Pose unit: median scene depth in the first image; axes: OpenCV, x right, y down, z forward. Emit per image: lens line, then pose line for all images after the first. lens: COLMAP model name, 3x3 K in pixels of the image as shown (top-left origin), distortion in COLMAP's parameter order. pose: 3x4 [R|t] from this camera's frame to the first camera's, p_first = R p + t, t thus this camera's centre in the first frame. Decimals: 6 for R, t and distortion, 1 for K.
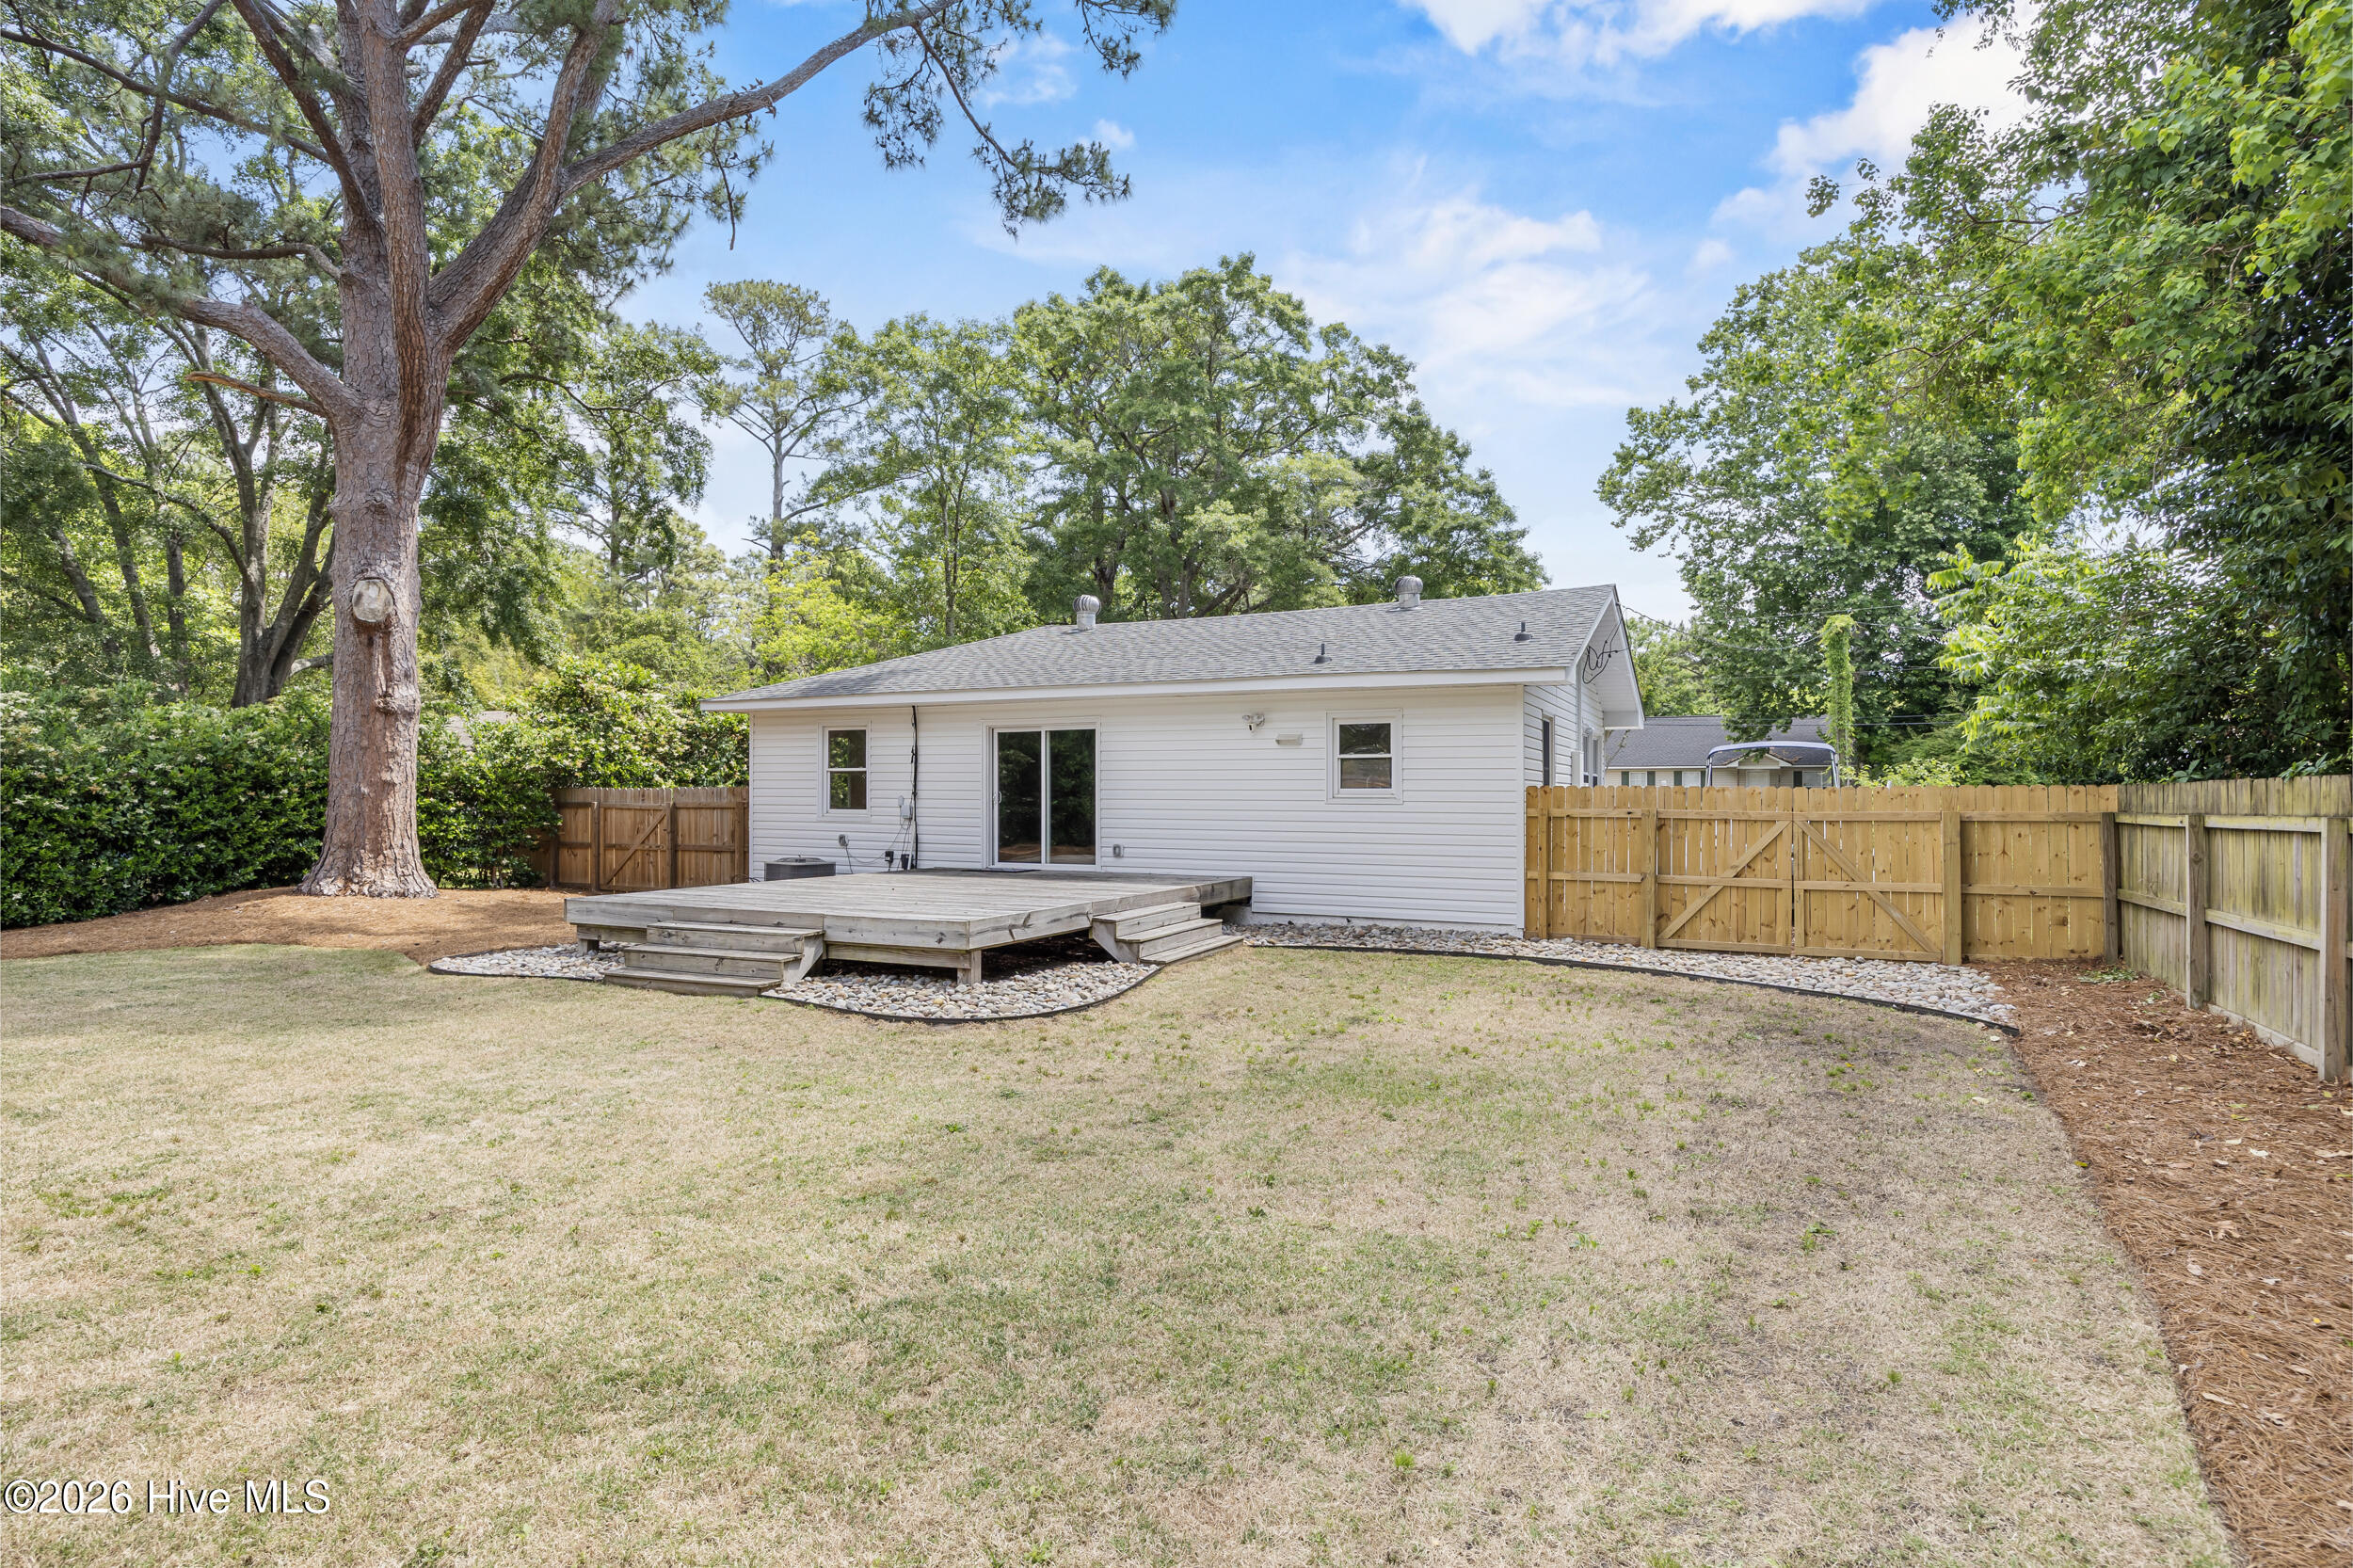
lens RADIAL K [[1230.4, 0, 1167.0], [0, 1230.4, 792.8], [0, 0, 1]] dist [-0.004386, -0.000303]
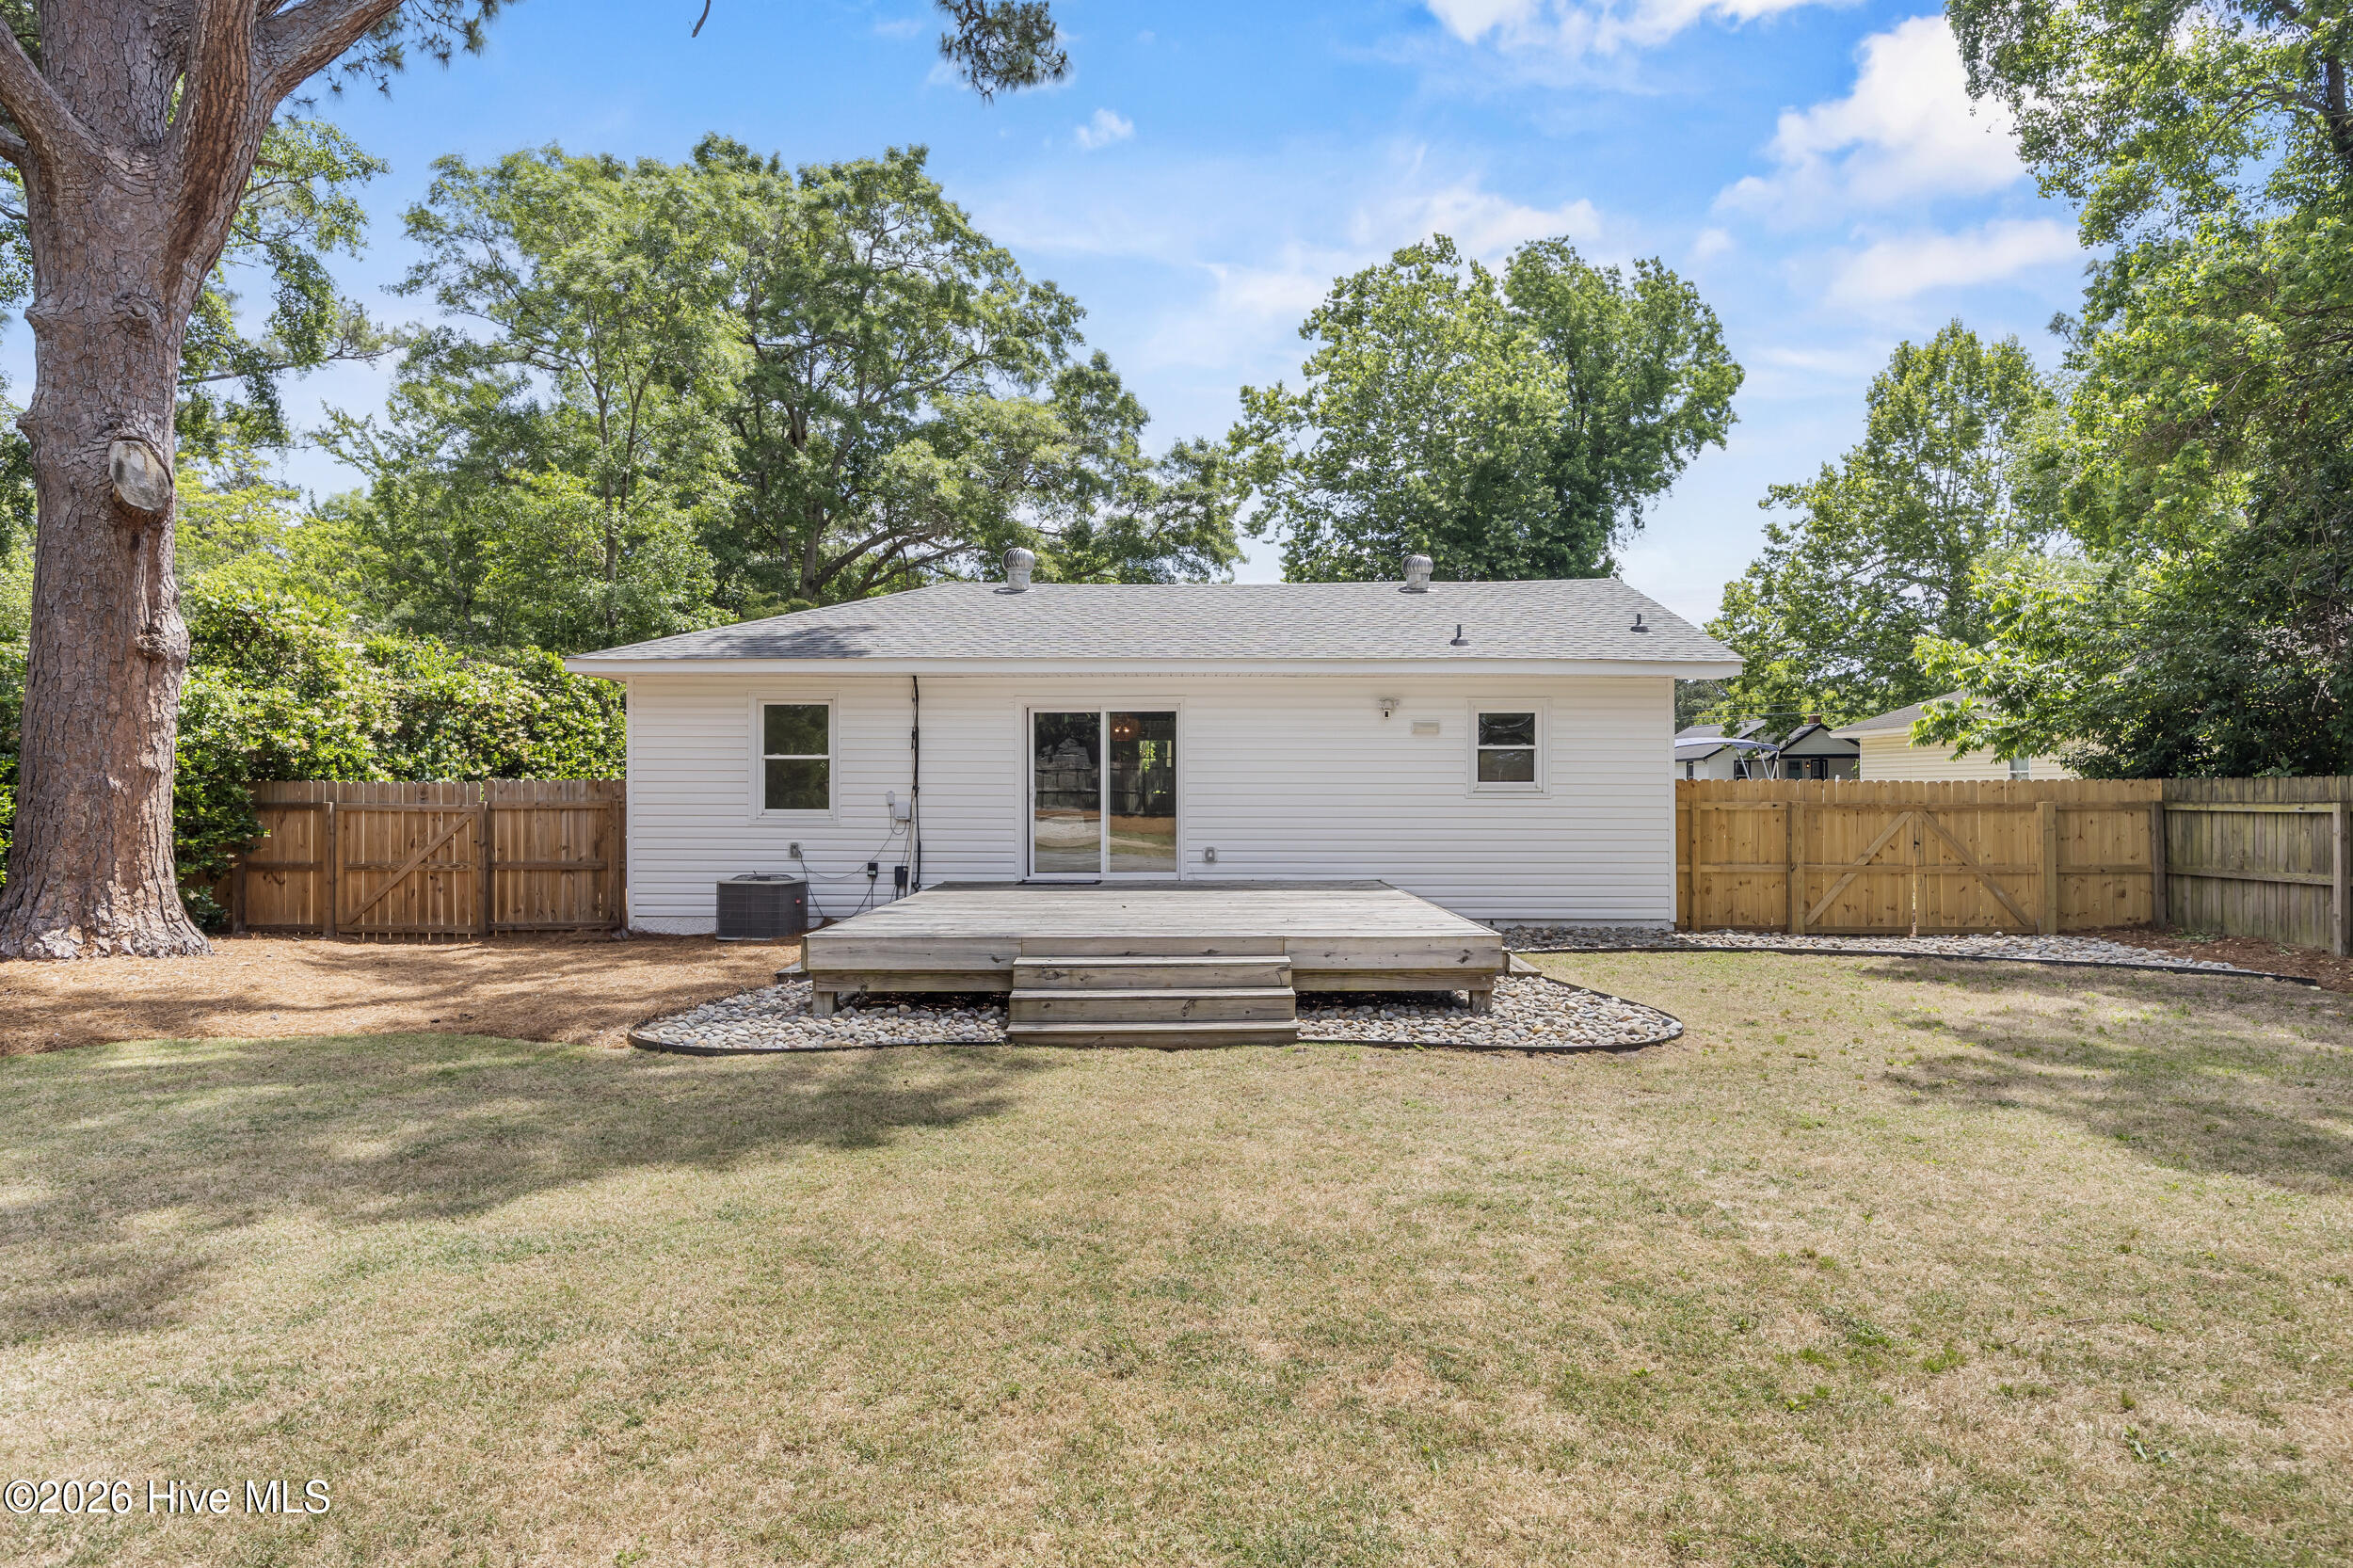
lens RADIAL K [[1408.4, 0, 1174.9], [0, 1408.4, 784.5], [0, 0, 1]] dist [-0.002936, 0.001665]
pose [[0.895605, 0.000197, 0.444850, -0.454059], [0.001493, 0.999993, -0.003449, 0.001535], [-0.444847, 0.003754, 0.895599, 0.125531]]
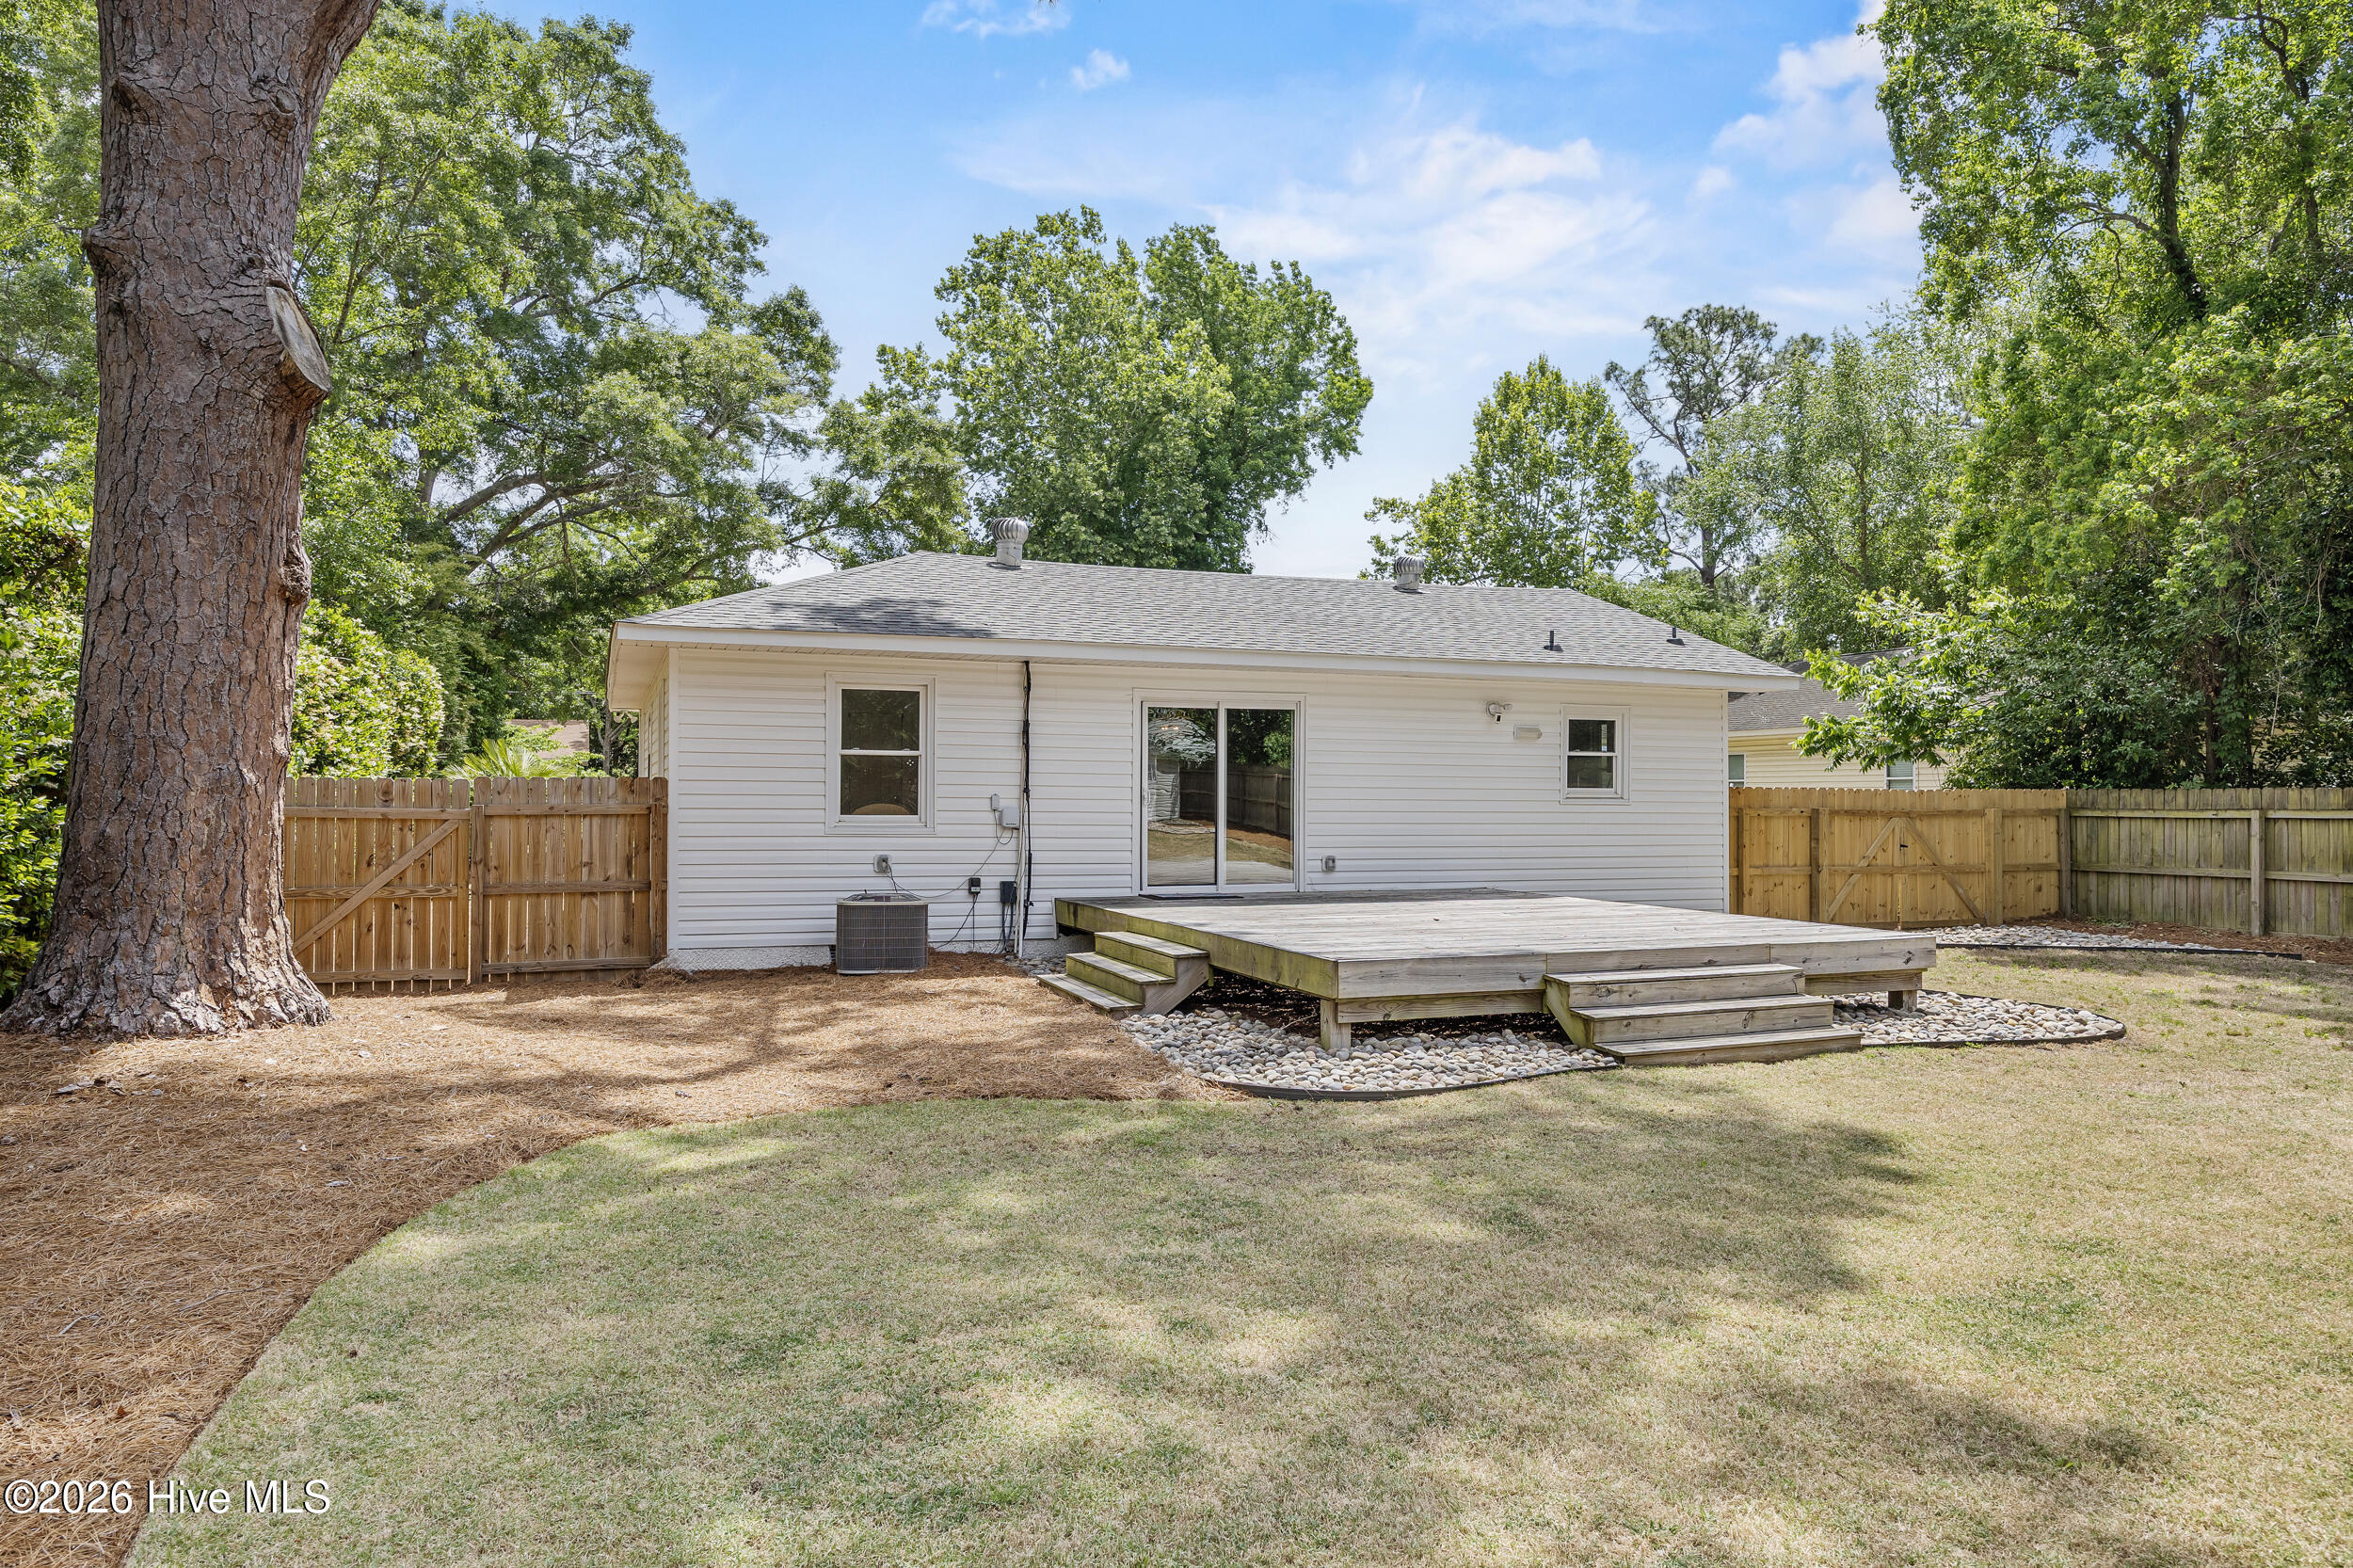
lens RADIAL K [[1517.5, 0, 1185.3], [0, 1517.5, 786.1], [0, 0, 1]] dist [0.000391, -0.005550]
pose [[0.670953, 0.006532, 0.741471, -0.761664], [-0.004119, 0.999979, -0.005083, 0.001973], [-0.741489, 0.000356, 0.670965, 0.375352]]
